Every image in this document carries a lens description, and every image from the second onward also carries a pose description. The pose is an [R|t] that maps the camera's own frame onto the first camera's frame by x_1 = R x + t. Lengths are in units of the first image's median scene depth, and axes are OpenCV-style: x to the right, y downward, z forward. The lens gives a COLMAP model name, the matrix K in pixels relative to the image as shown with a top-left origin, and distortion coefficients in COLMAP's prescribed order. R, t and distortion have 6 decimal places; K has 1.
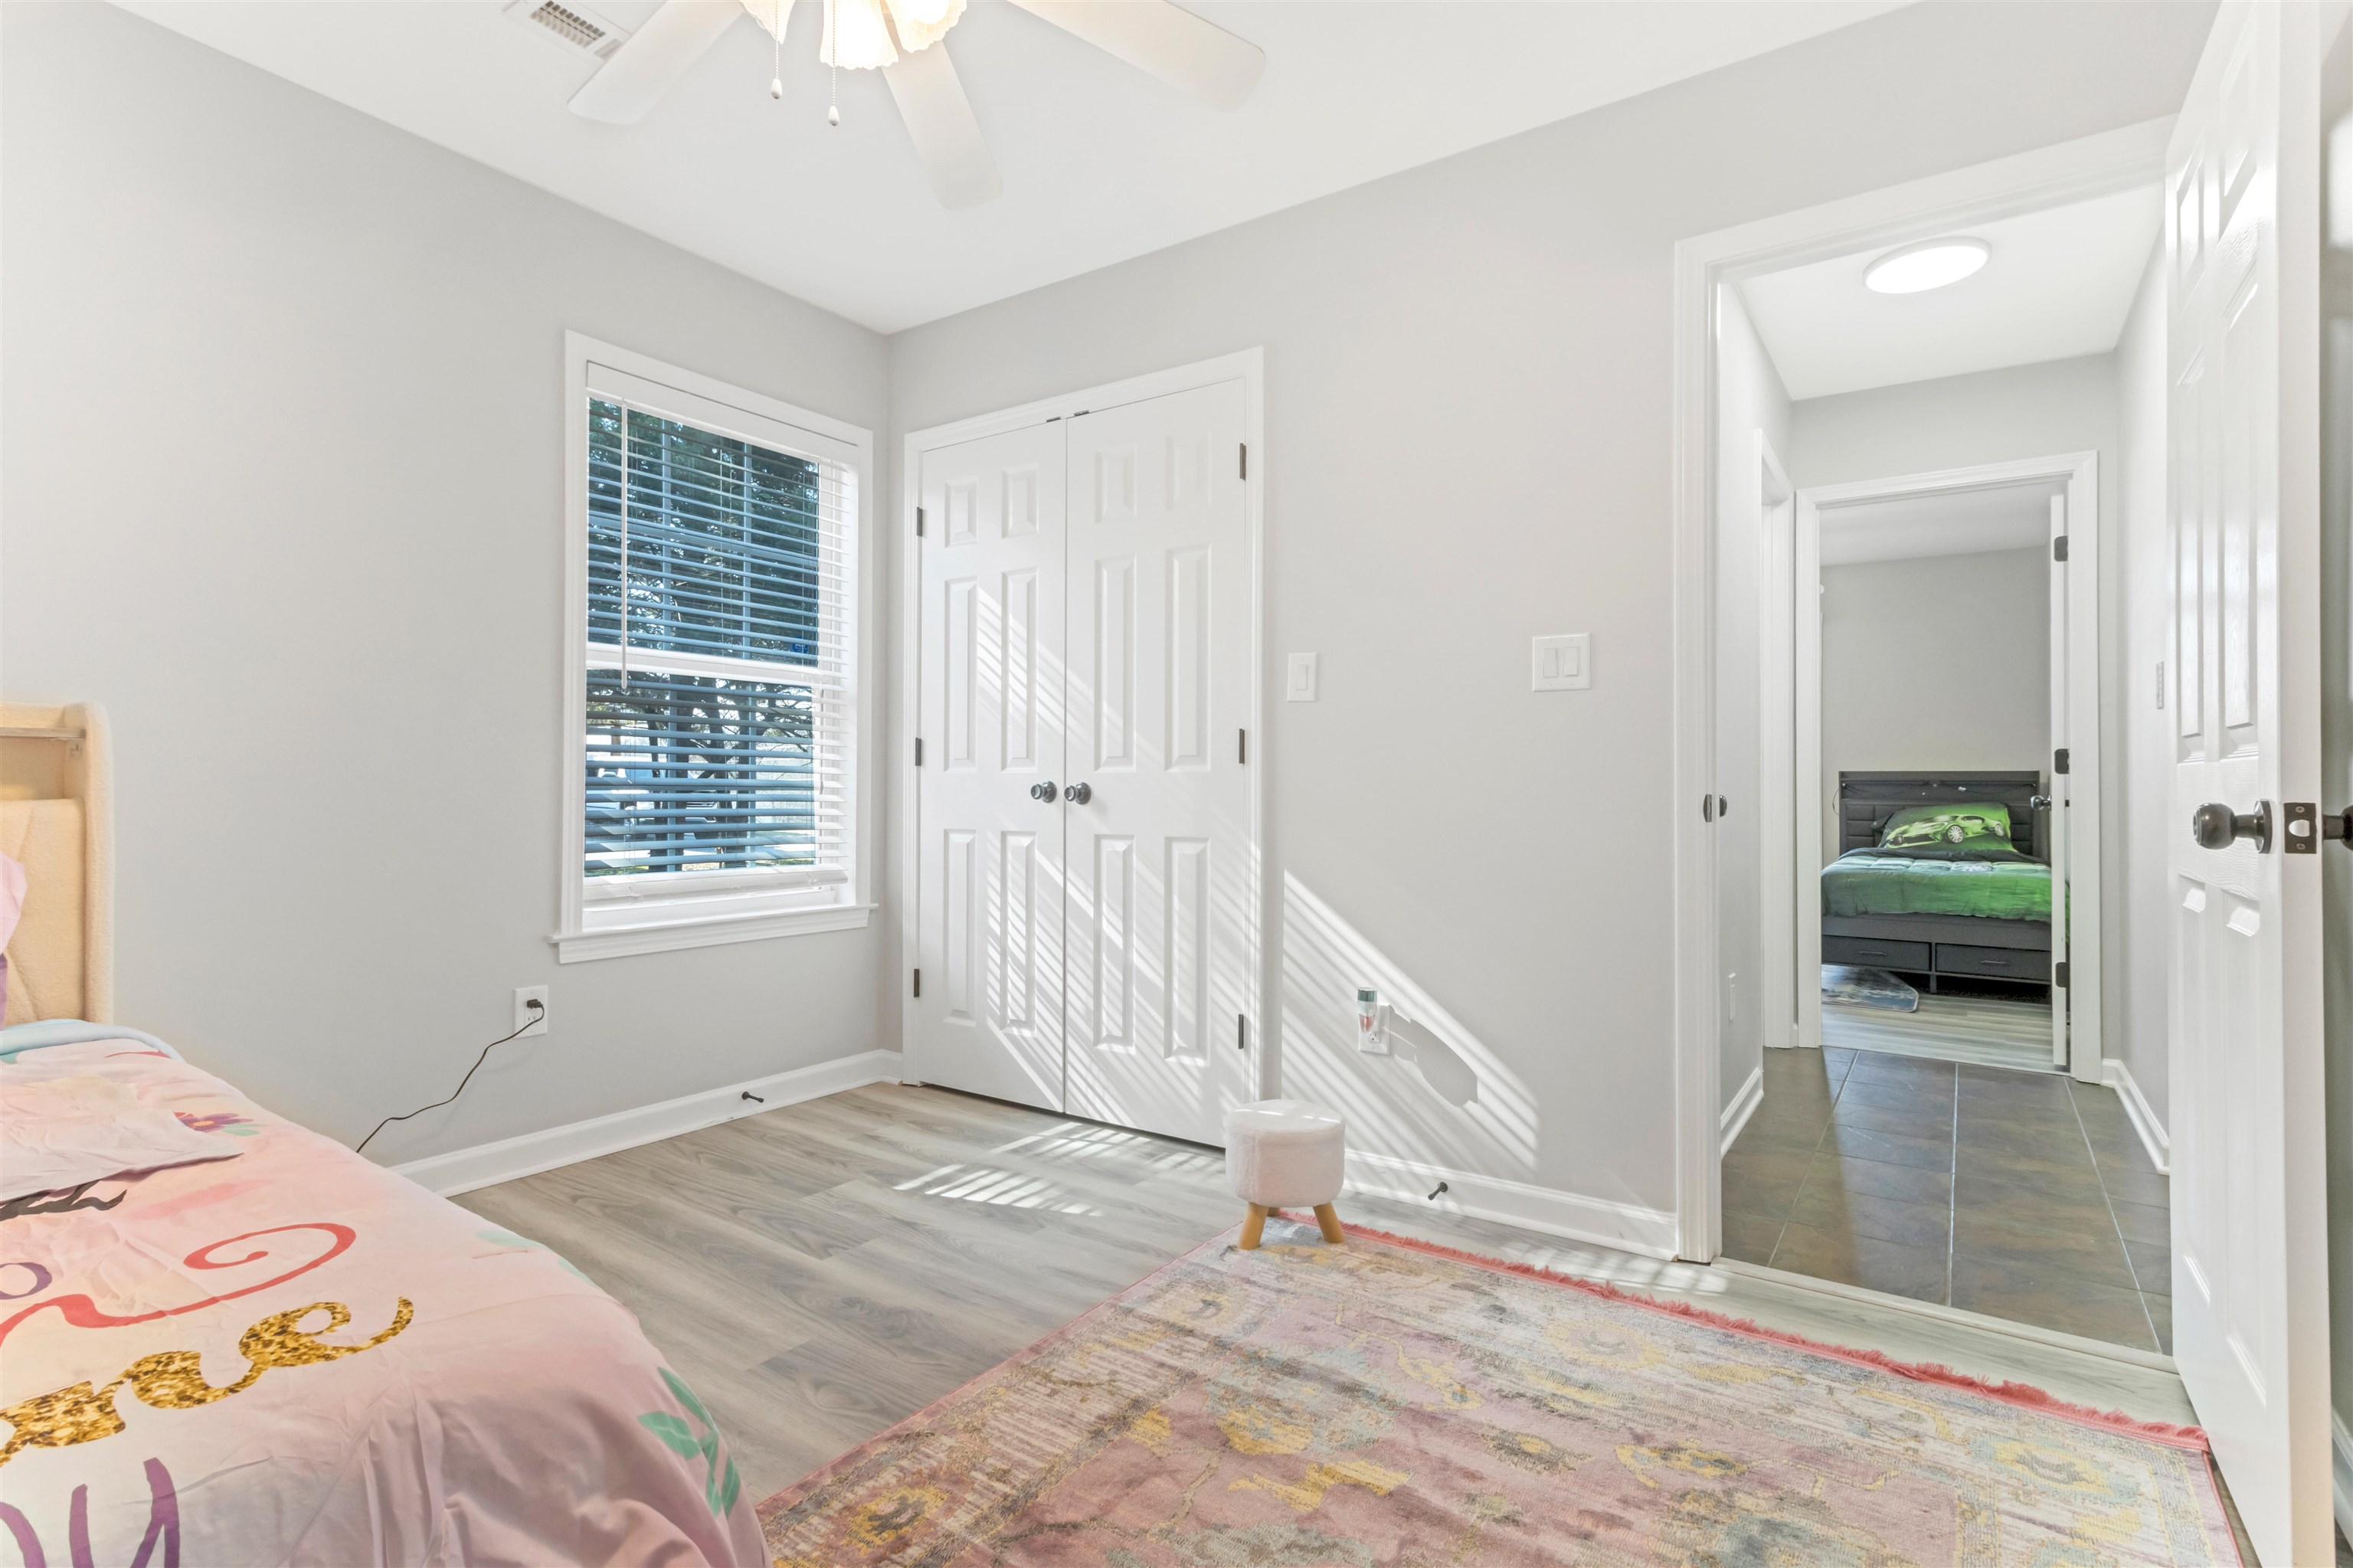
lens RADIAL K [[1131.2, 0, 1170.4], [0, 1131.2, 788.1], [0, 0, 1]] dist [-0.000852, -0.000009]
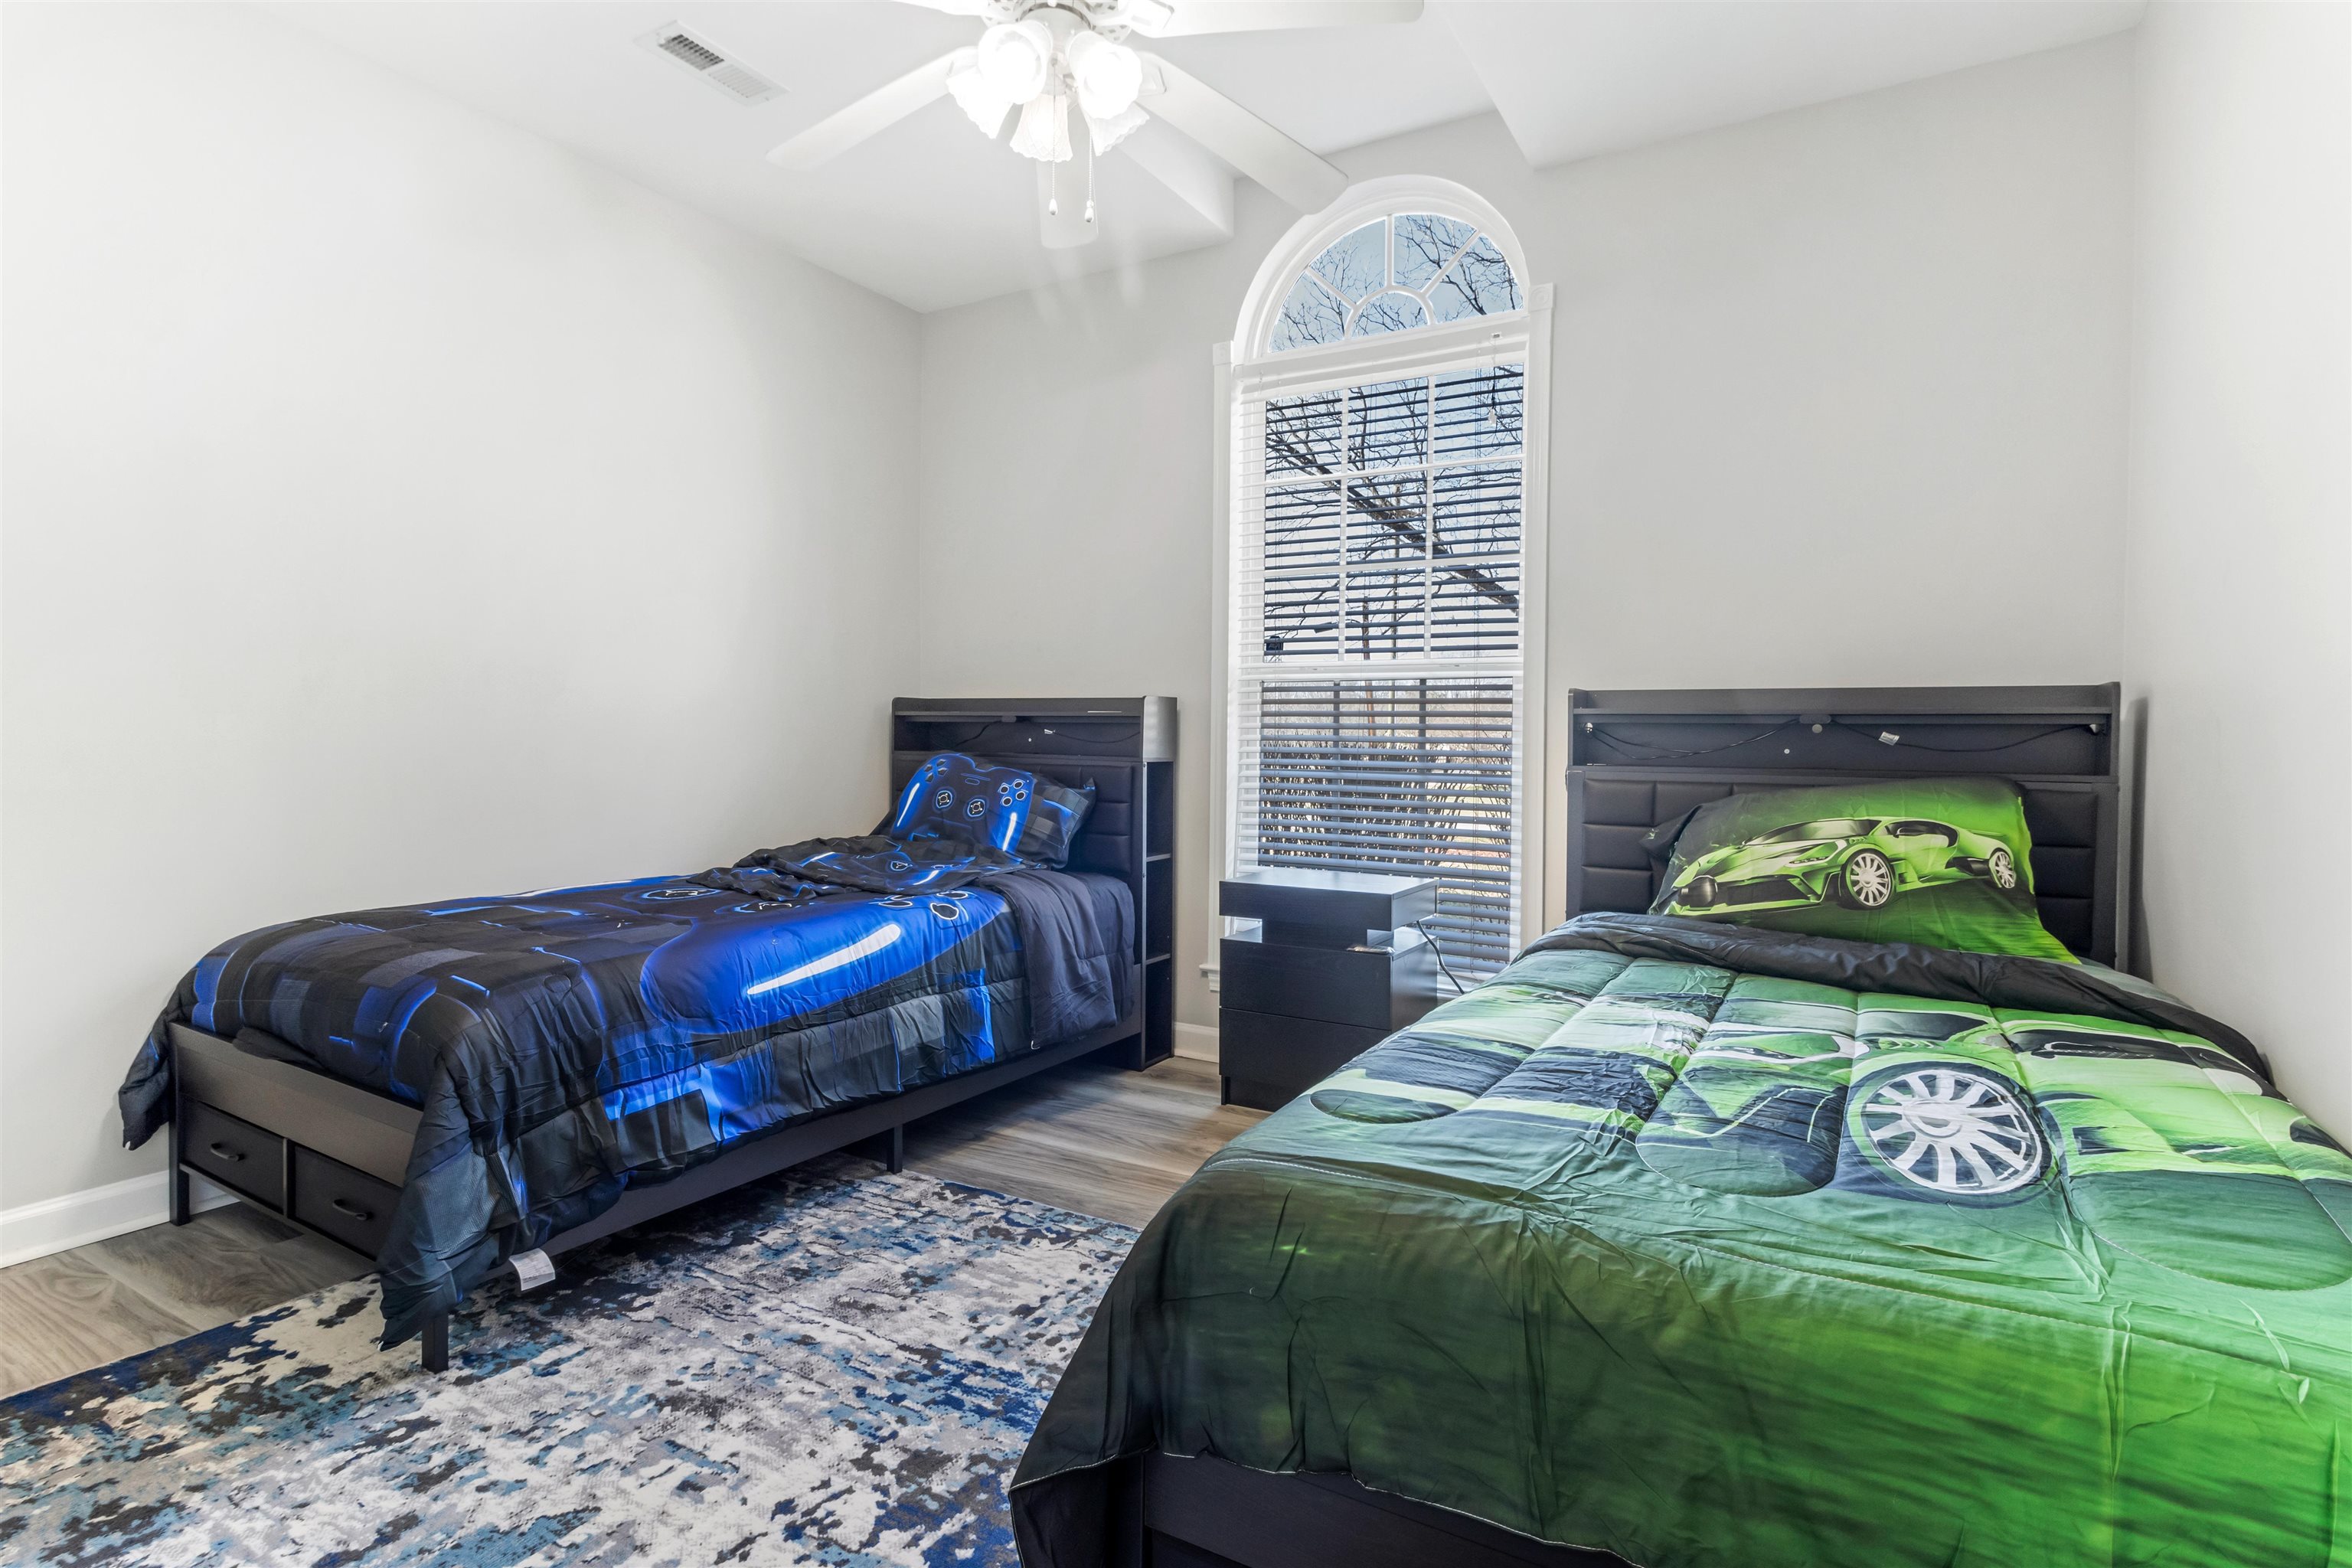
lens RADIAL K [[1130.7, 0, 1182.1], [0, 1130.7, 778.6], [0, 0, 1]] dist [-0.000852, -0.000009]
pose [[0.997748, -0.001457, 0.067066, 0.471353], [-0.000618, 0.999522, 0.030913, 0.002463], [-0.067079, -0.030885, 0.997270, 0.683523]]
